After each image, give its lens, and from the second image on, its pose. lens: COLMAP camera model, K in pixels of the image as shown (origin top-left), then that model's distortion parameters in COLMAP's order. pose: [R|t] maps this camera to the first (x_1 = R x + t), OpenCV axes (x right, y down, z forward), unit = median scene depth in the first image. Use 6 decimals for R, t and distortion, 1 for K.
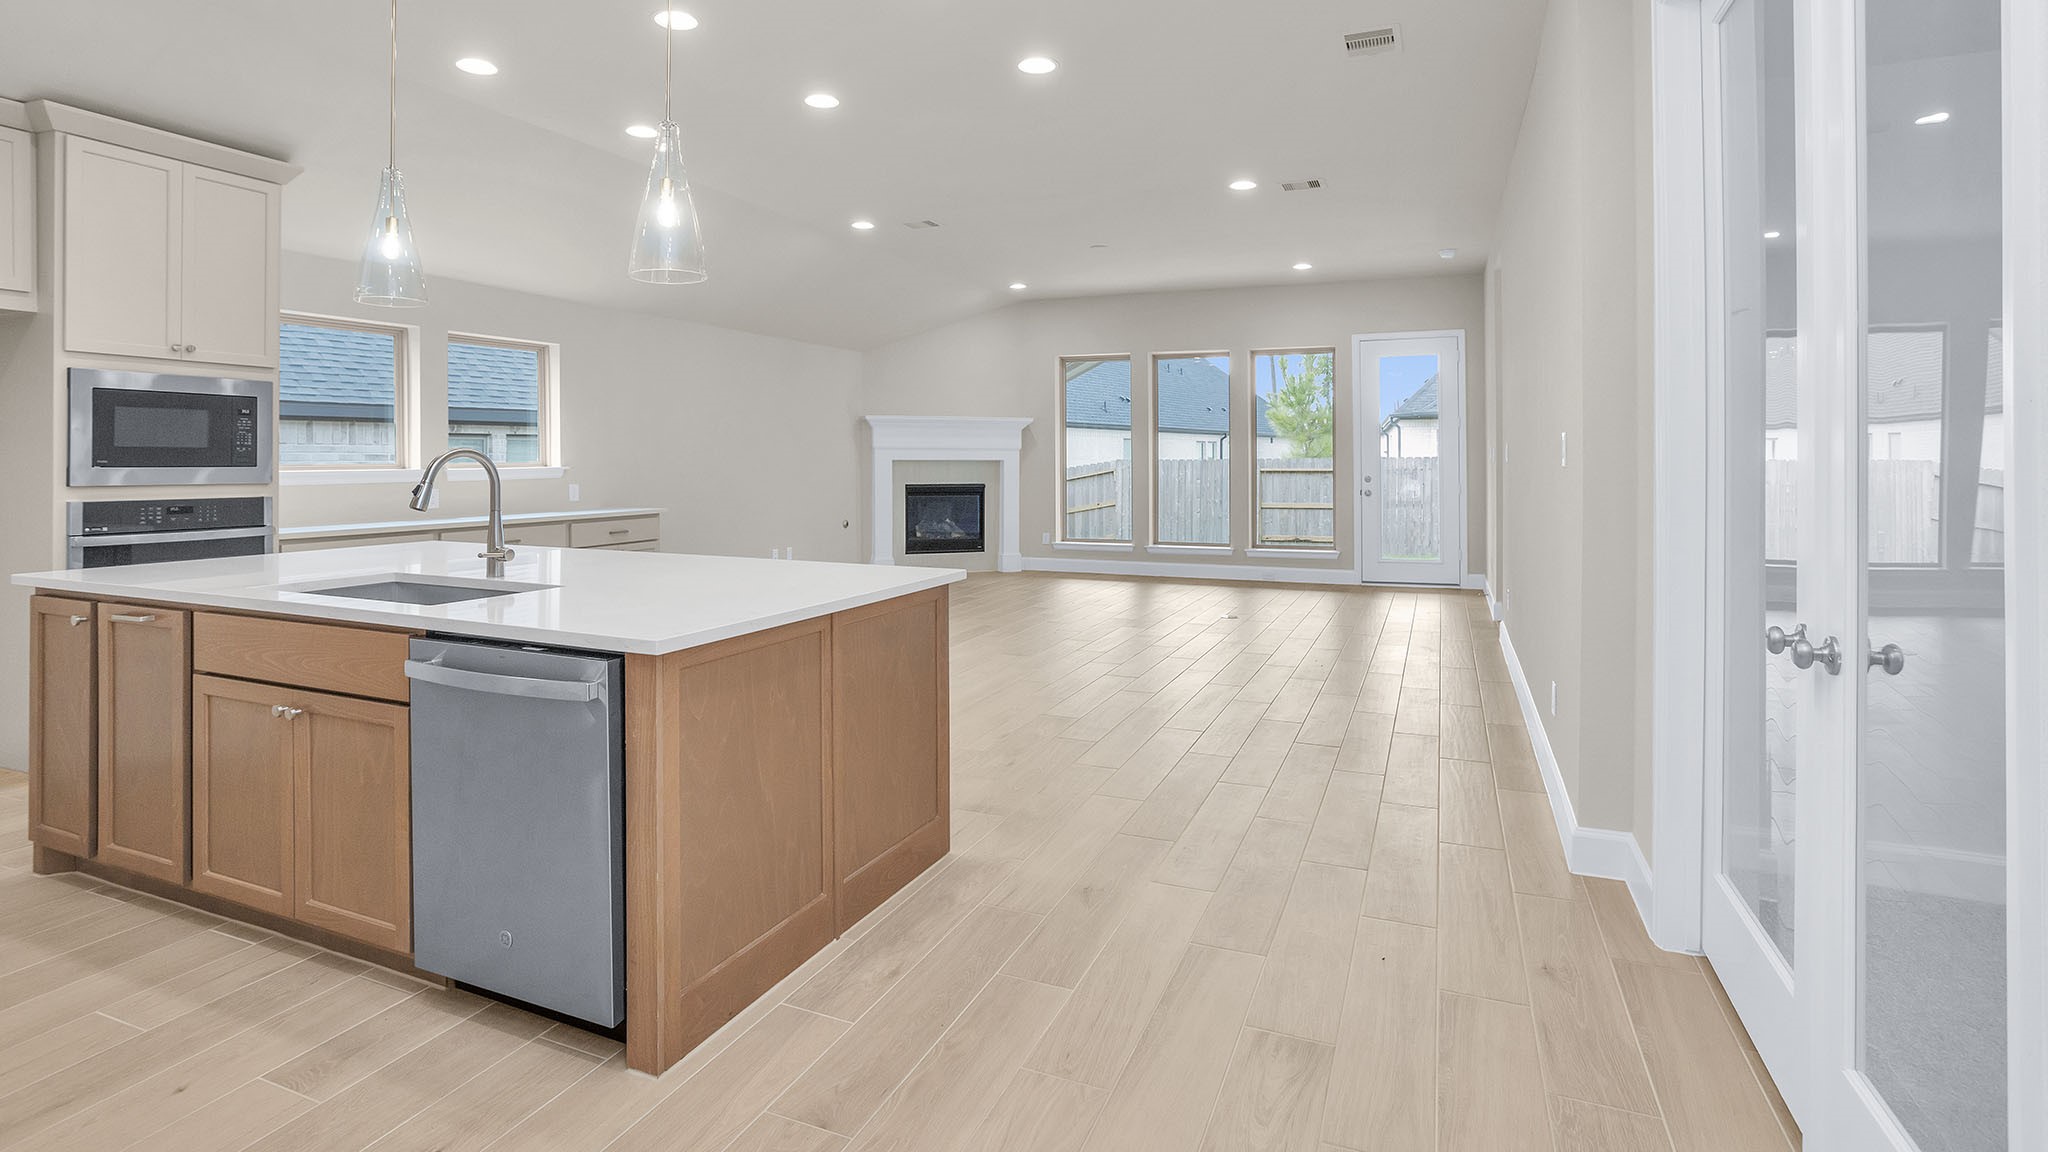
lens RADIAL K [[1058.0, 0, 990.5], [0, 1058.0, 431.2], [0, 0, 1]] dist [-0.070378, 0.032748]
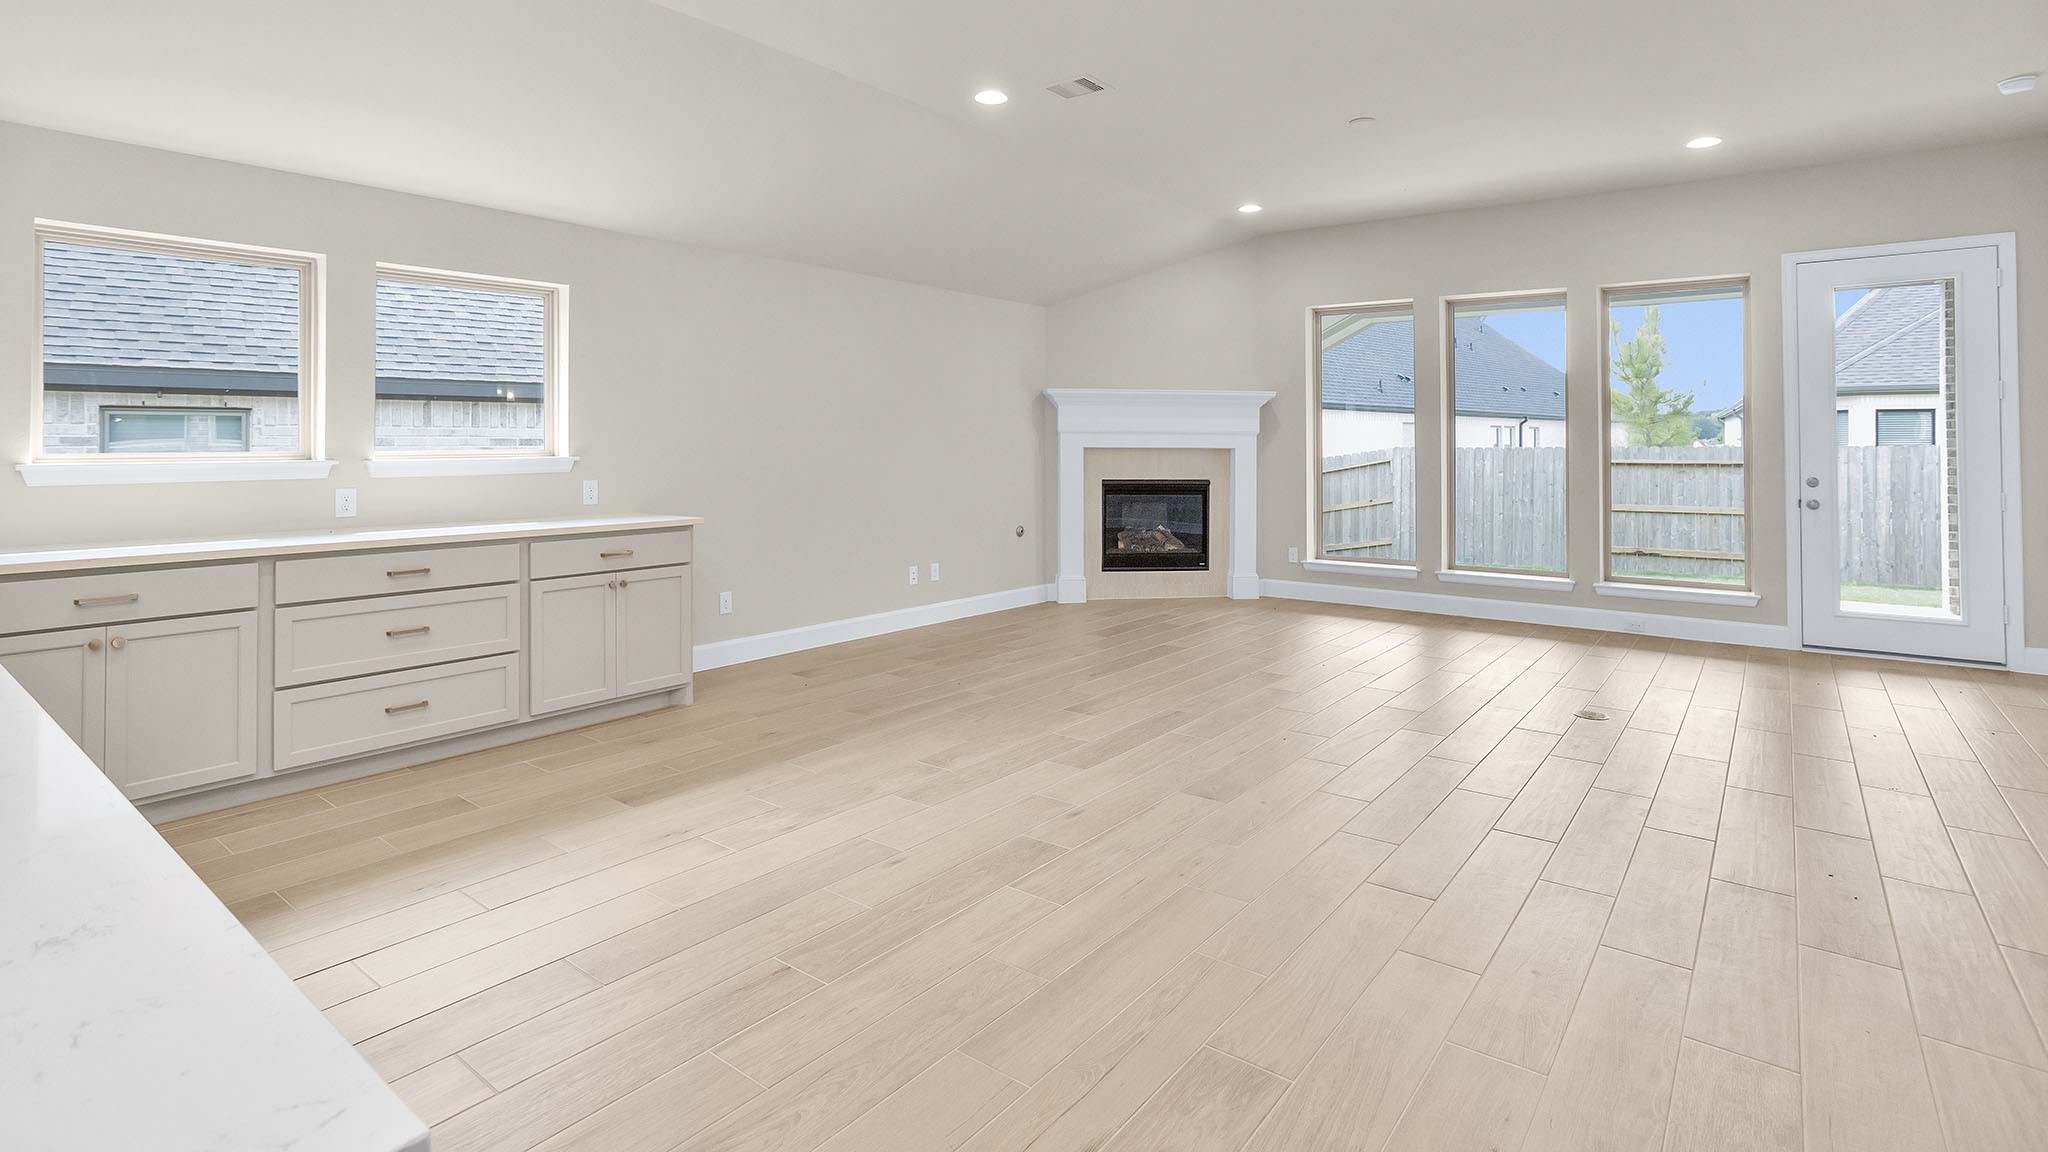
lens RADIAL K [[1058.0, 0, 990.5], [0, 1058.0, 431.2], [0, 0, 1]] dist [-0.070378, 0.032748]
pose [[0.969117, 0.001371, -0.246596, 0.029024], [0.002033, 0.999906, 0.013549, 0.004913], [0.246592, -0.013632, 0.969024, 0.242055]]
